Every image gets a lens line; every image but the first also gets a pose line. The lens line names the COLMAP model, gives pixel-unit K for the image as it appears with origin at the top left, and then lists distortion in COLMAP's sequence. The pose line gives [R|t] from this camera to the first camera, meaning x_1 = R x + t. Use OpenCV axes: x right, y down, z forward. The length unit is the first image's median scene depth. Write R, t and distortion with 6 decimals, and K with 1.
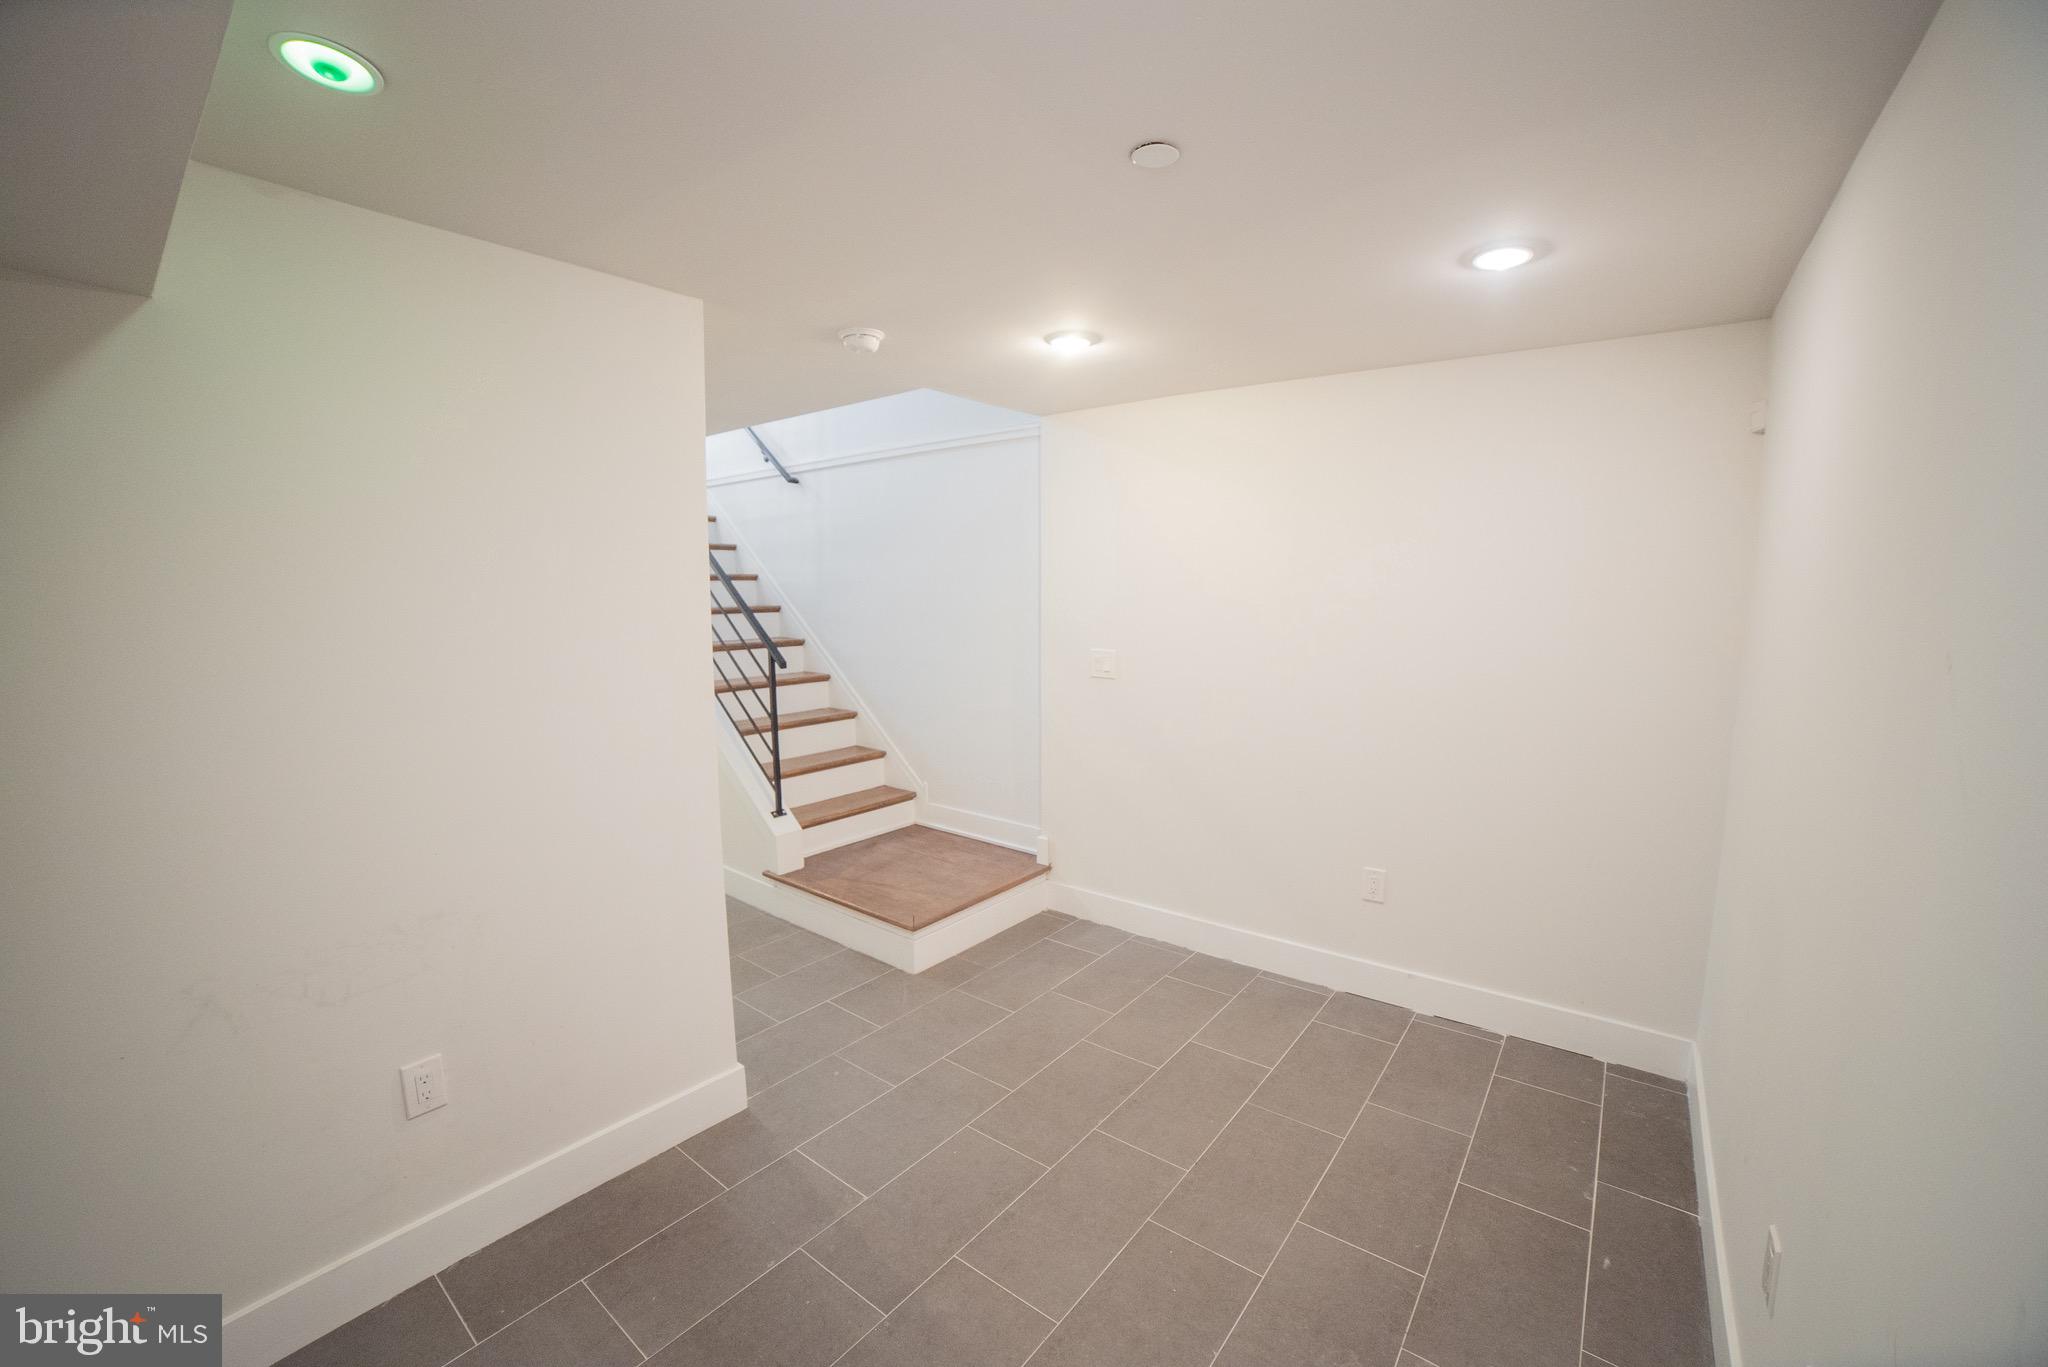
lens RADIAL K [[830.4, 0, 1011.0], [0, 830.4, 684.2], [0, 0, 1]] dist [-0.110913, 0.038165]
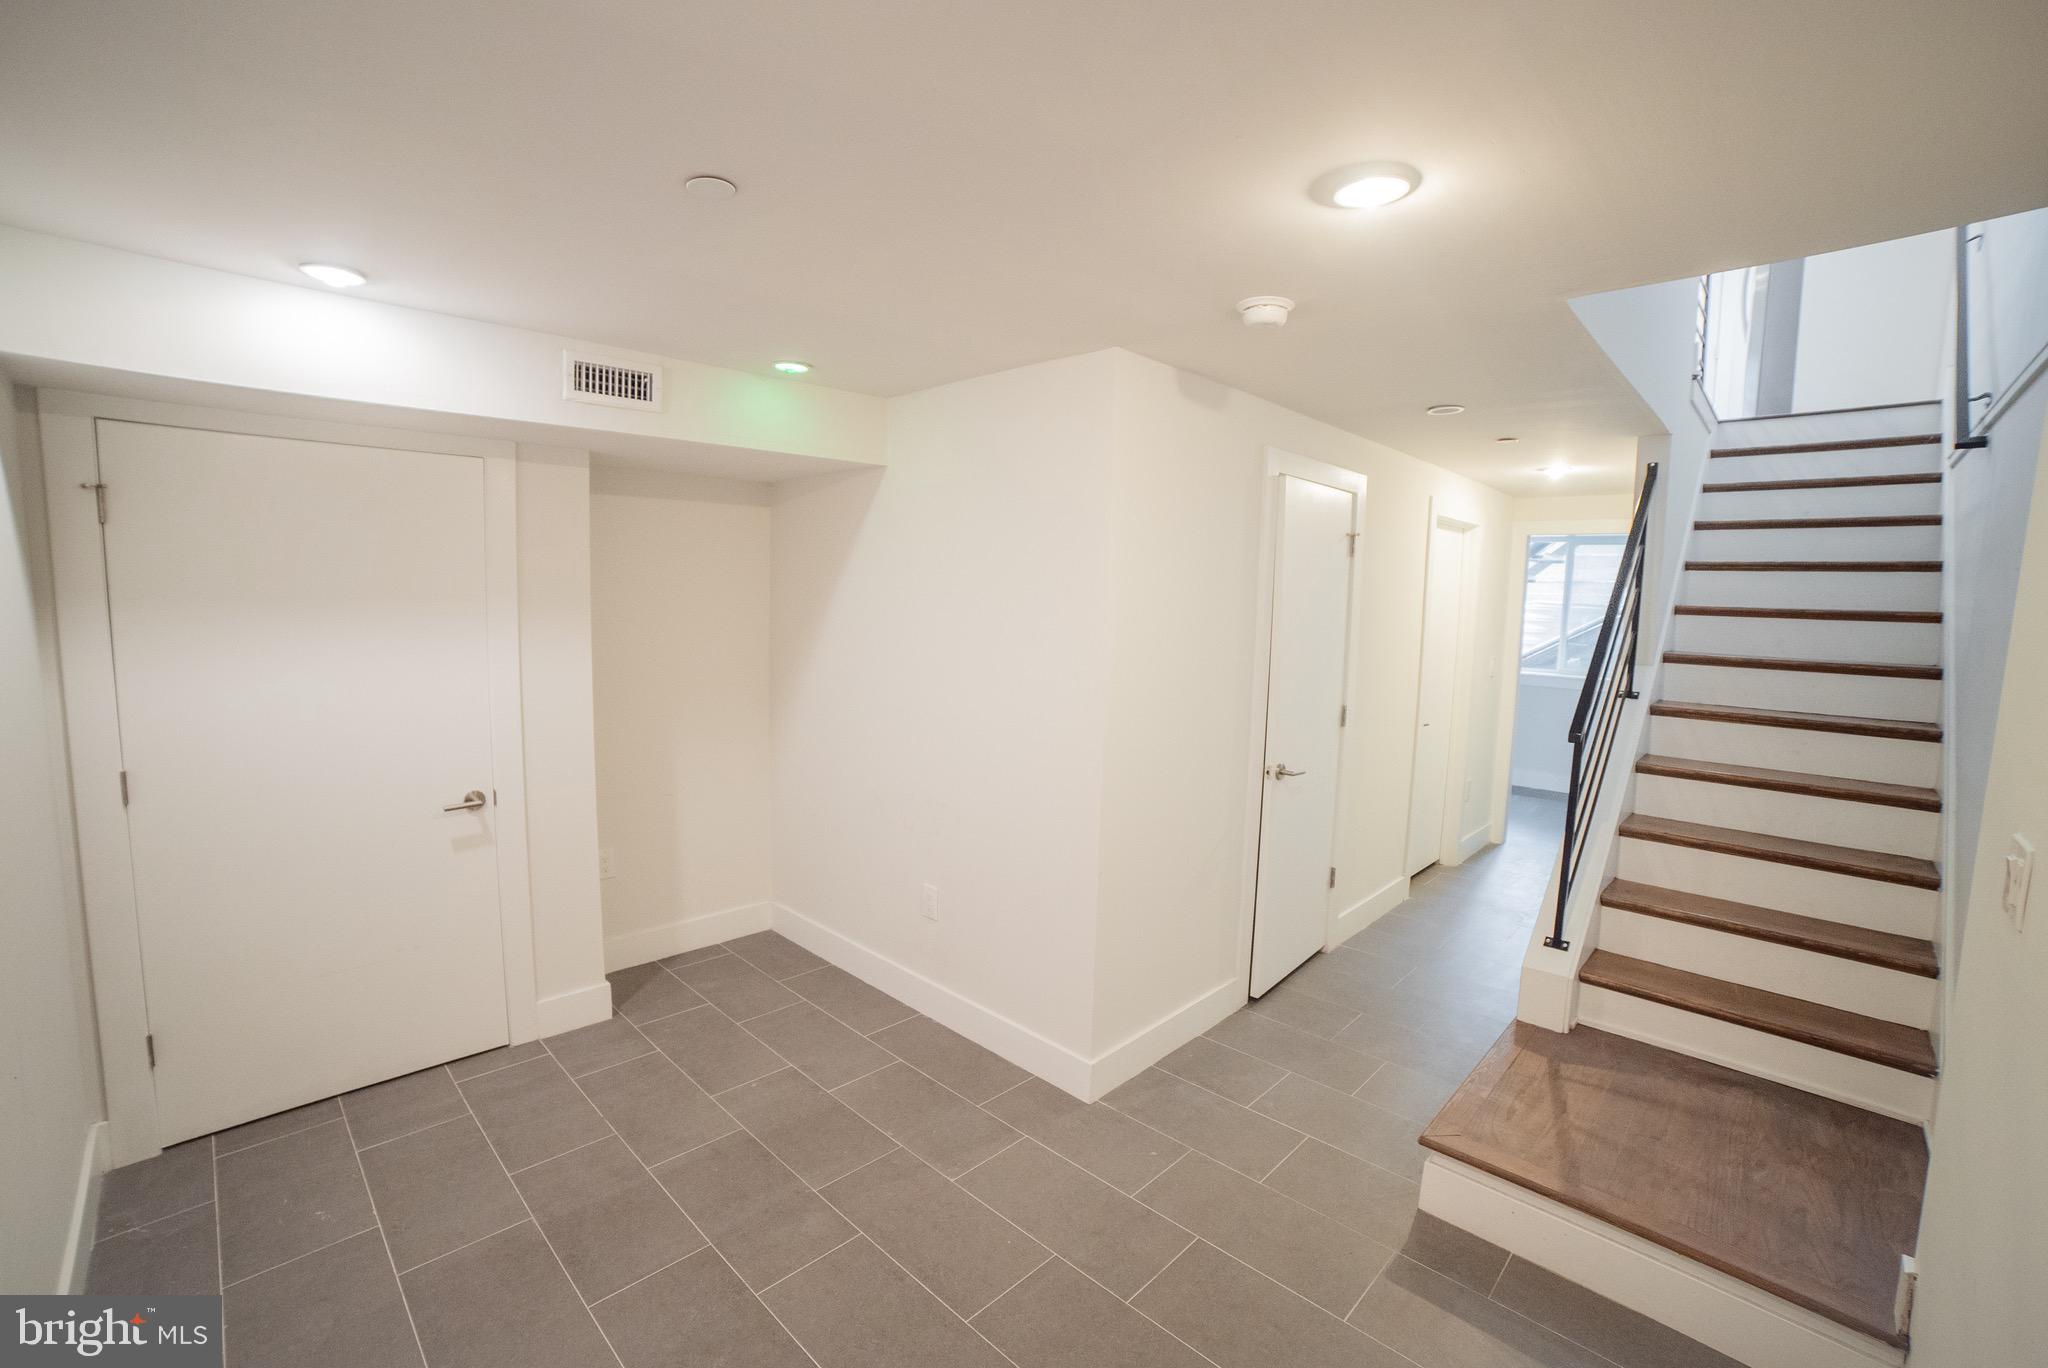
lens RADIAL K [[830.4, 0, 1011.0], [0, 830.4, 684.7], [0, 0, 1]] dist [-0.110913, 0.038165]
pose [[-0.090062, 0.091419, -0.991731, 0.416691], [-0.146647, 0.983707, 0.103997, -0.065640], [0.985080, 0.154800, -0.075188, 0.546678]]
